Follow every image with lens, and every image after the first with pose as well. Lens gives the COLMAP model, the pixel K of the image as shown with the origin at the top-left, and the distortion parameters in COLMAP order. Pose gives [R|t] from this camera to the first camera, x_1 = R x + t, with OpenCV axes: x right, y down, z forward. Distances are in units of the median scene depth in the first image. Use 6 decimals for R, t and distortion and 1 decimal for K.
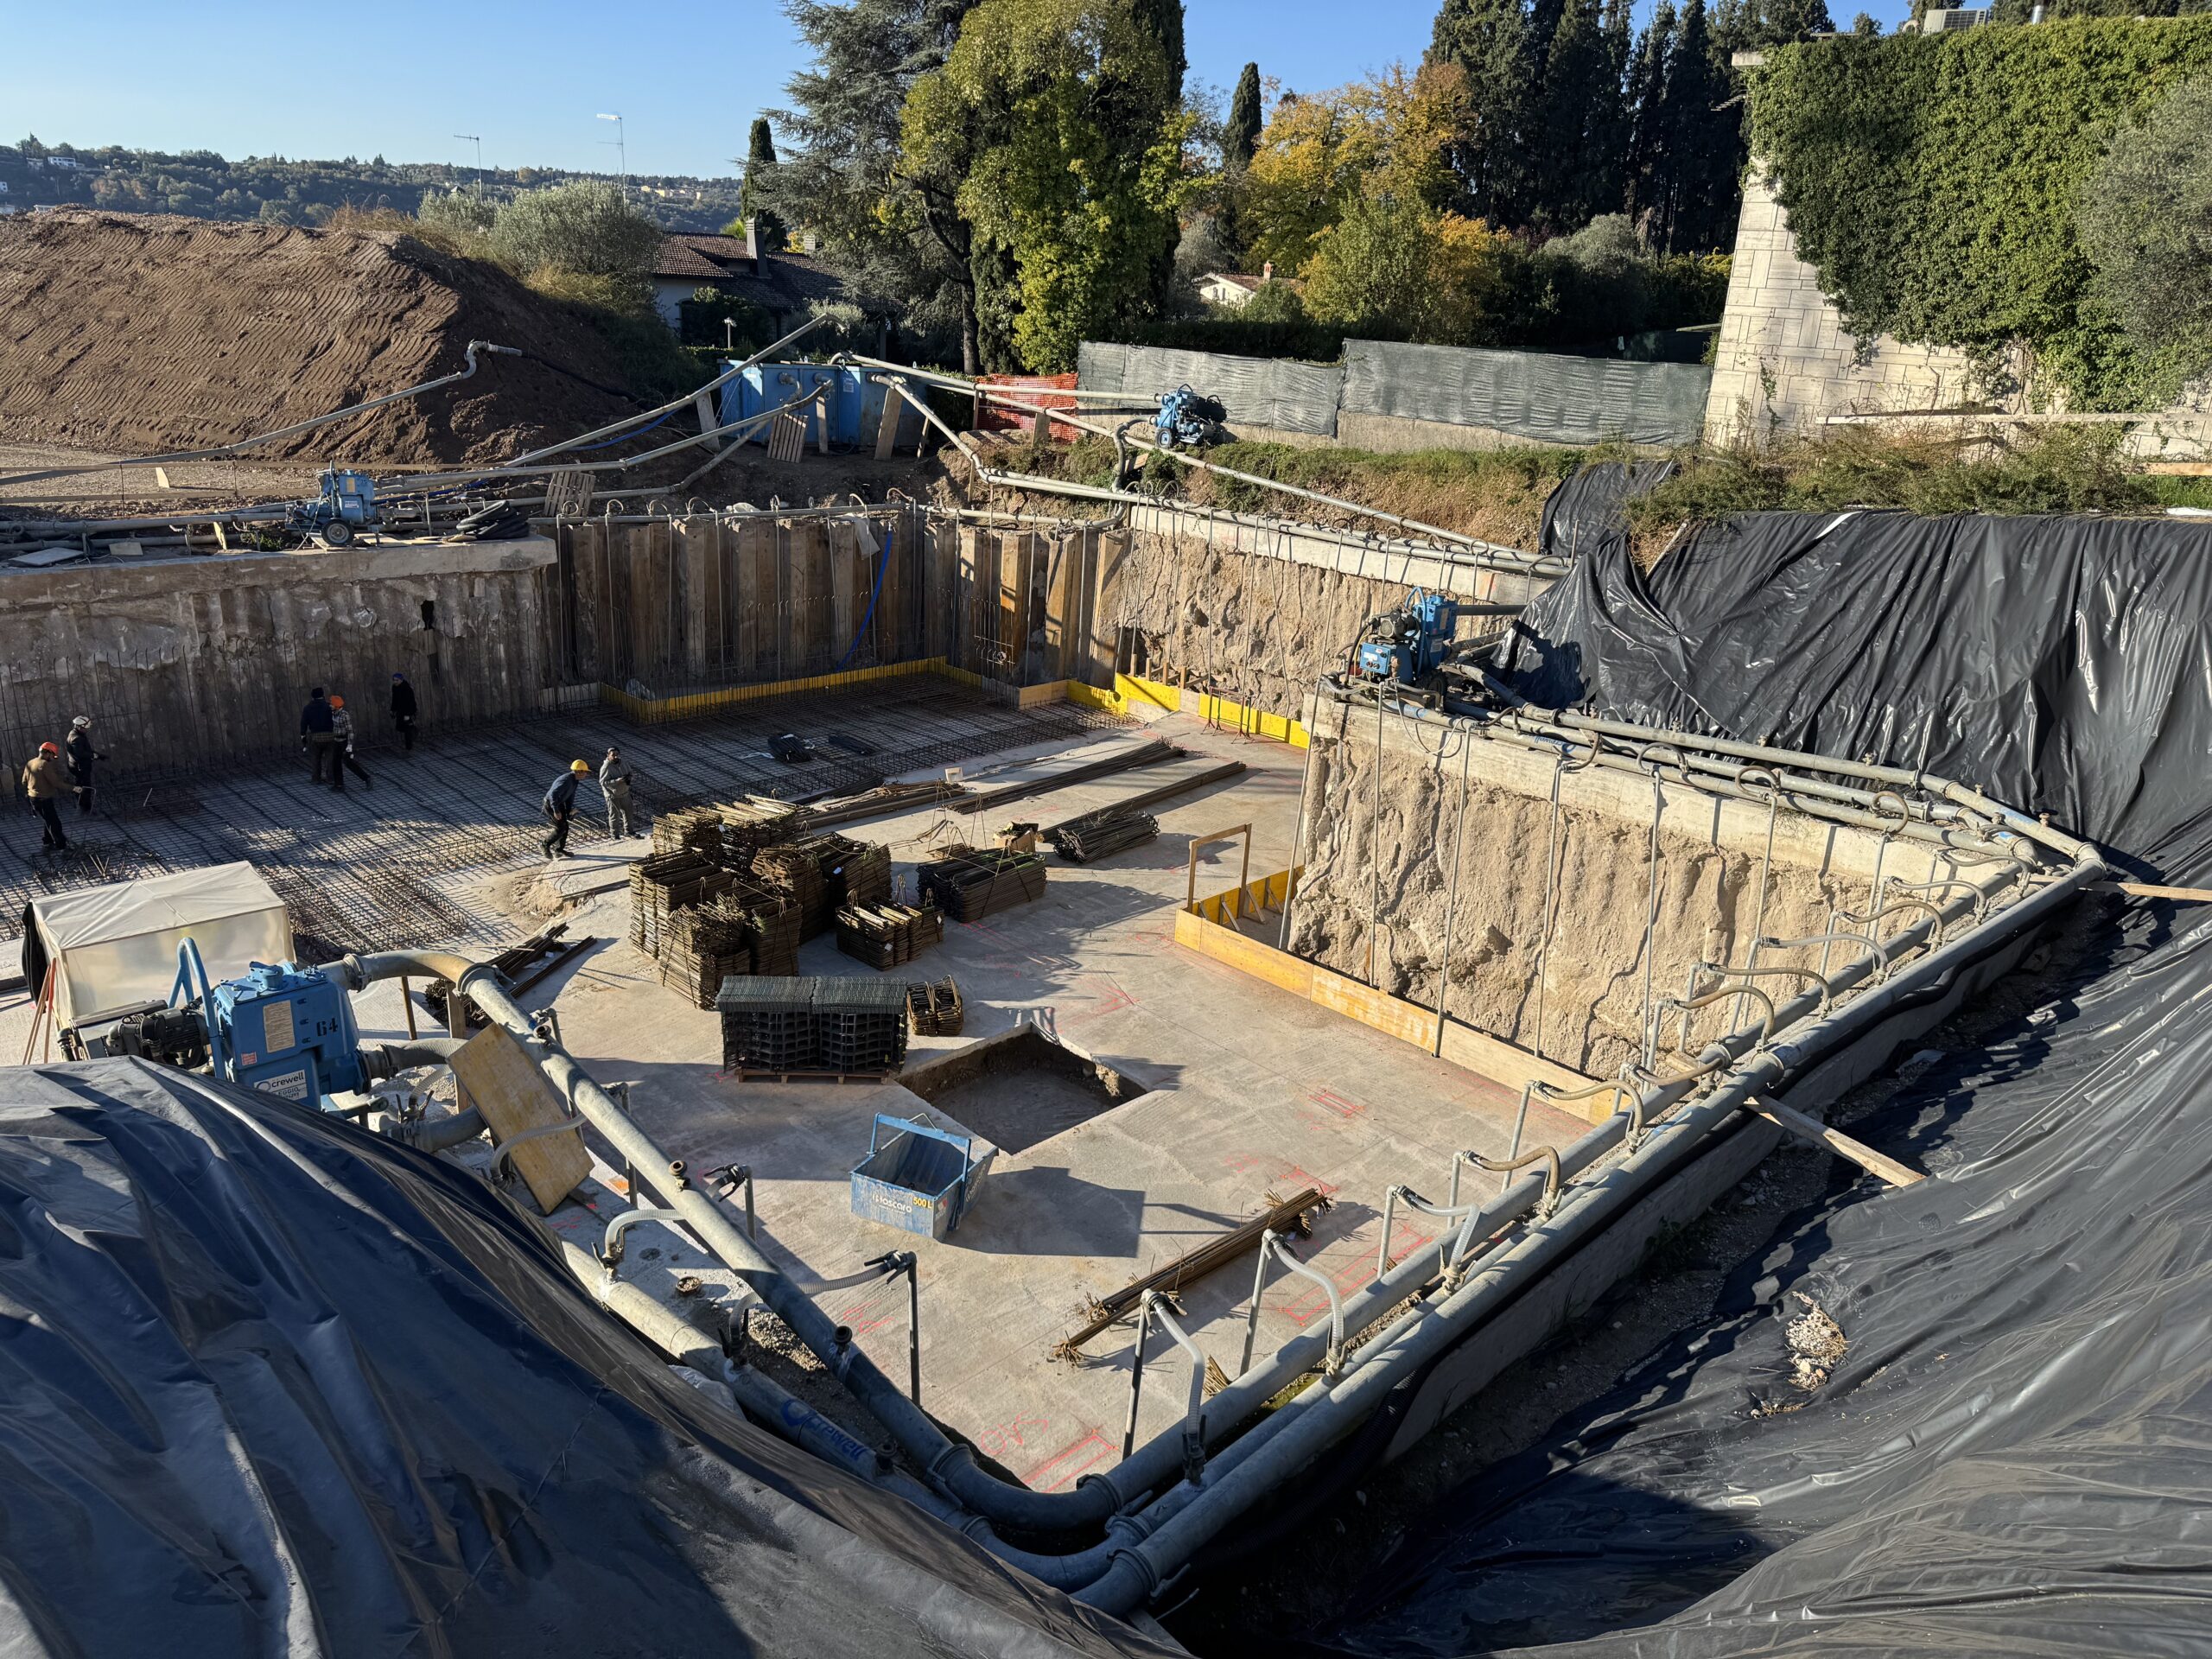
lens RADIAL K [[1435.6, 0, 1106.0], [0, 1435.6, 829.5], [0, 0, 1]] dist [0.002121, 0.000304]
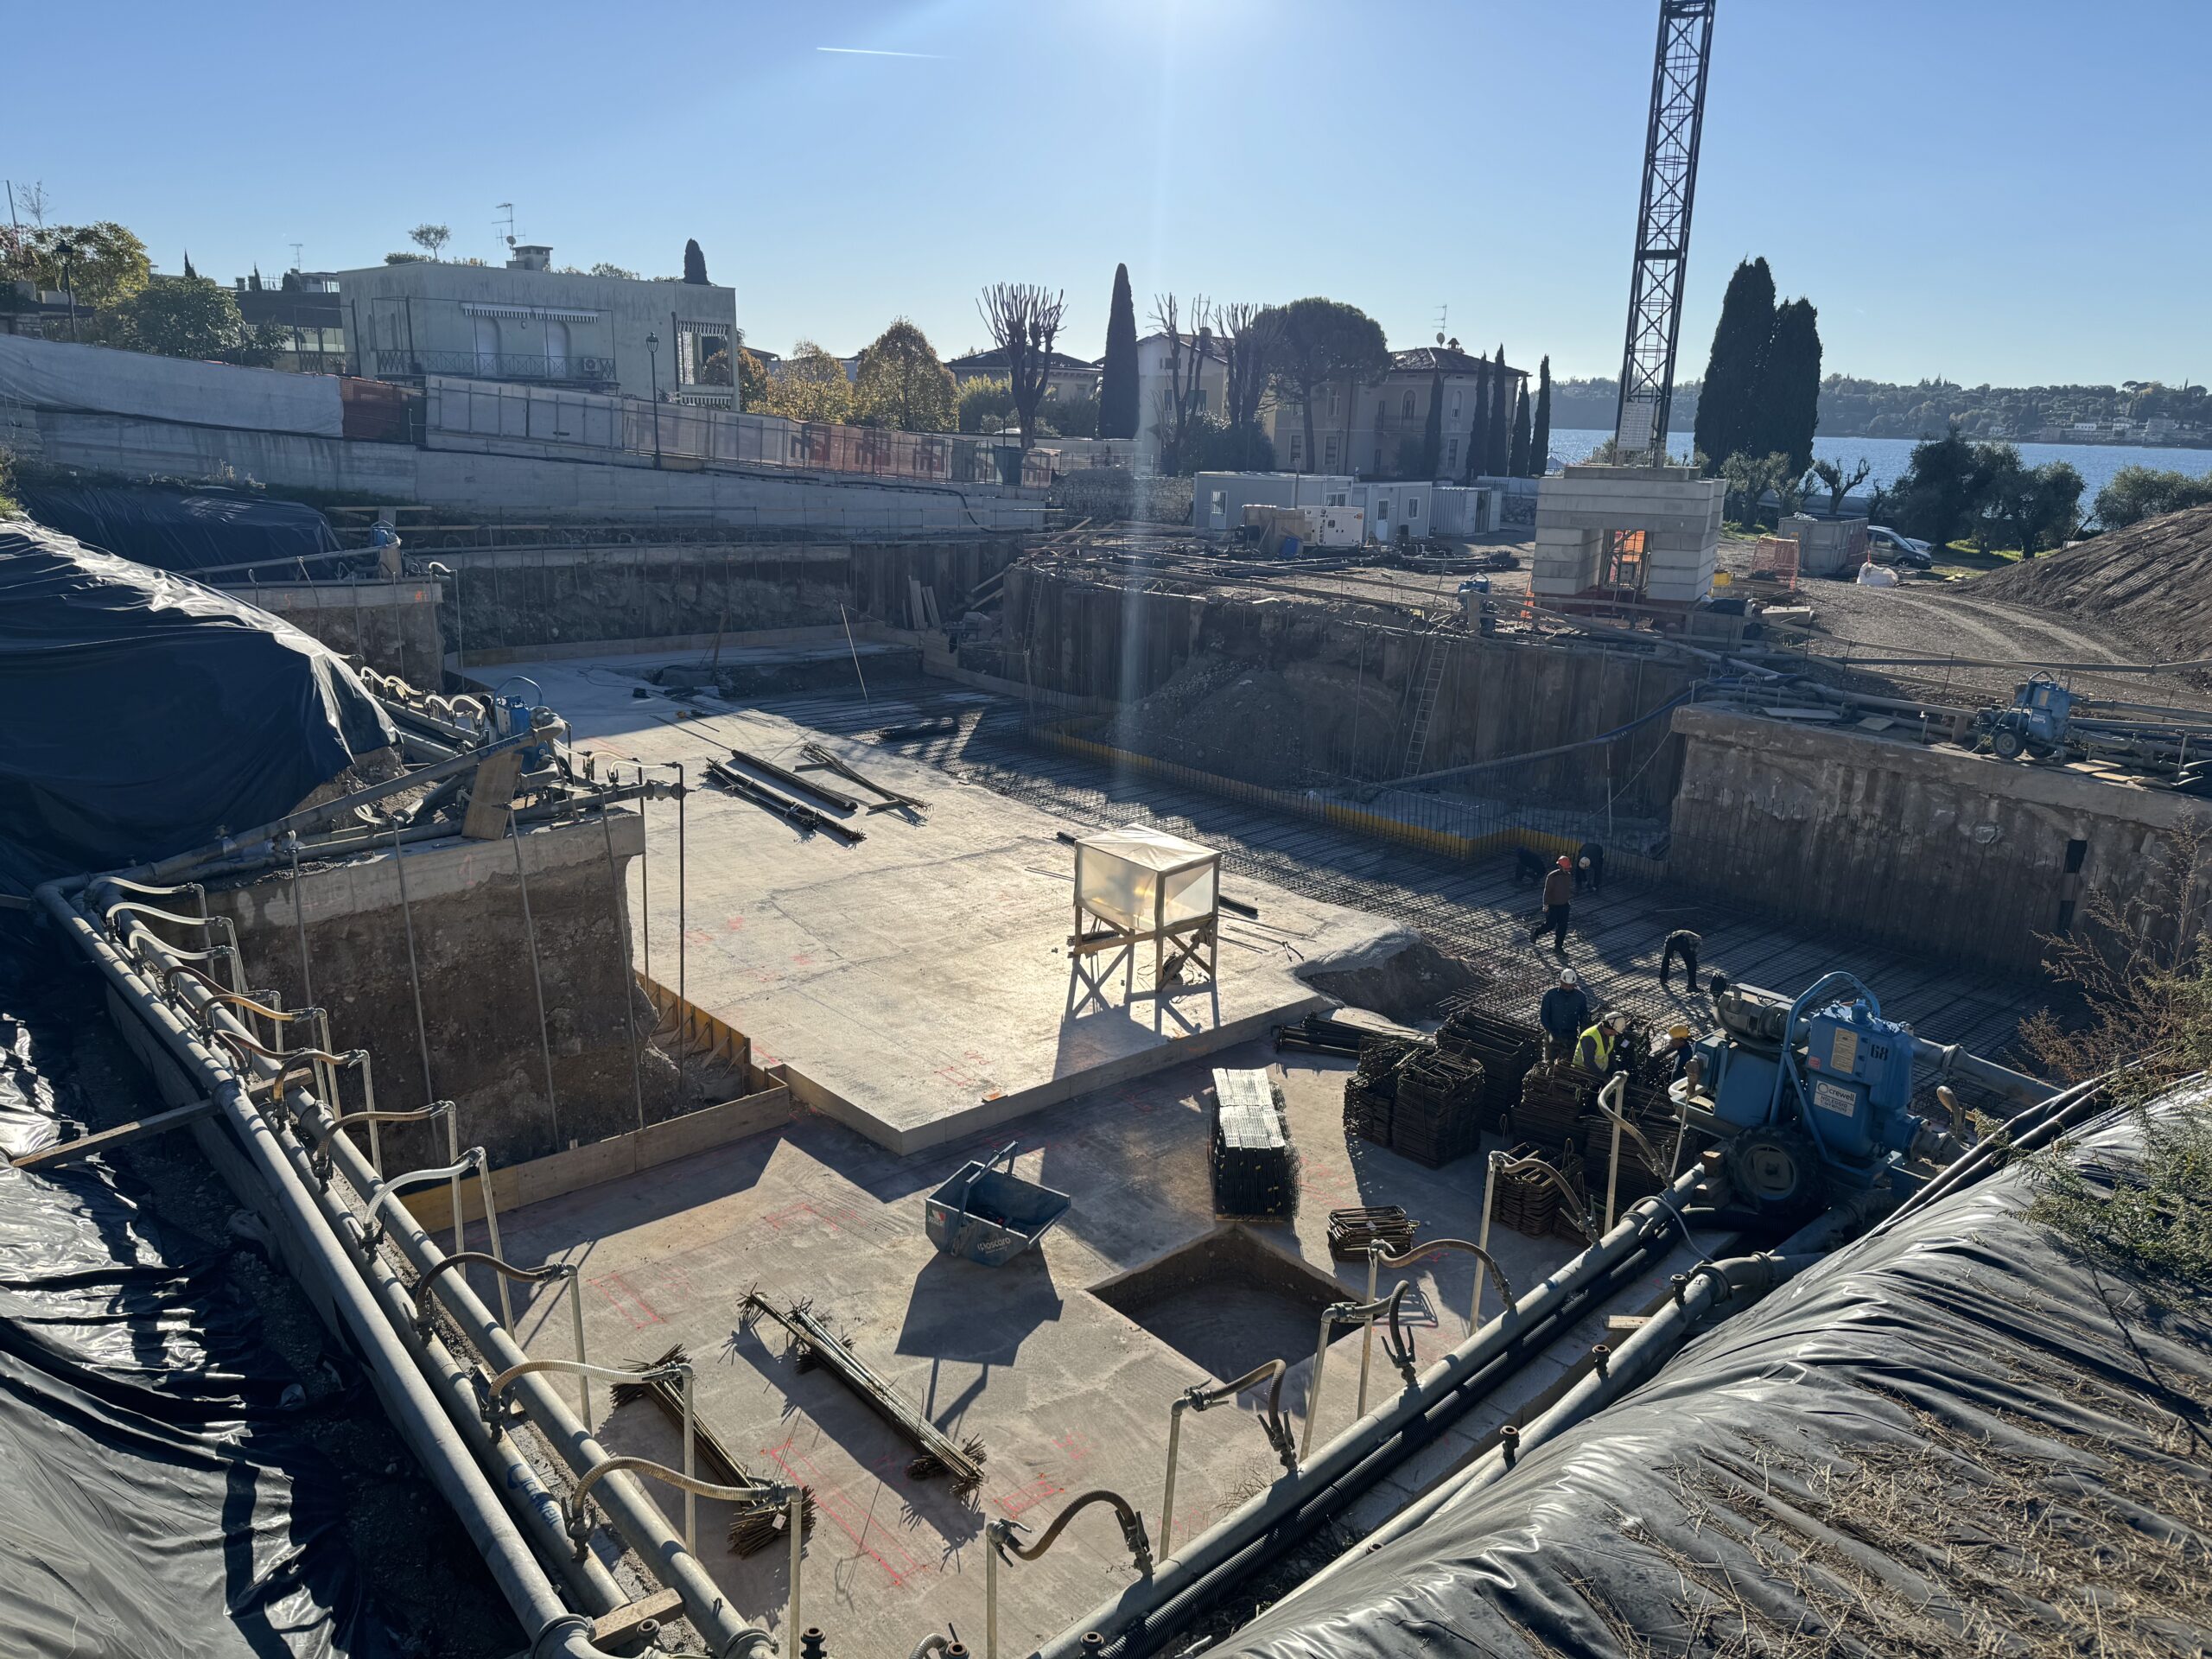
lens RADIAL K [[1435.6, 0, 1106.0], [0, 1435.6, 829.5], [0, 0, 1]] dist [0.002121, 0.000304]
pose [[-0.031781, 0.213709, -0.976380, 0.427956], [-0.387265, 0.897934, 0.209144, -0.132703], [0.921421, 0.384765, 0.054225, 0.460728]]
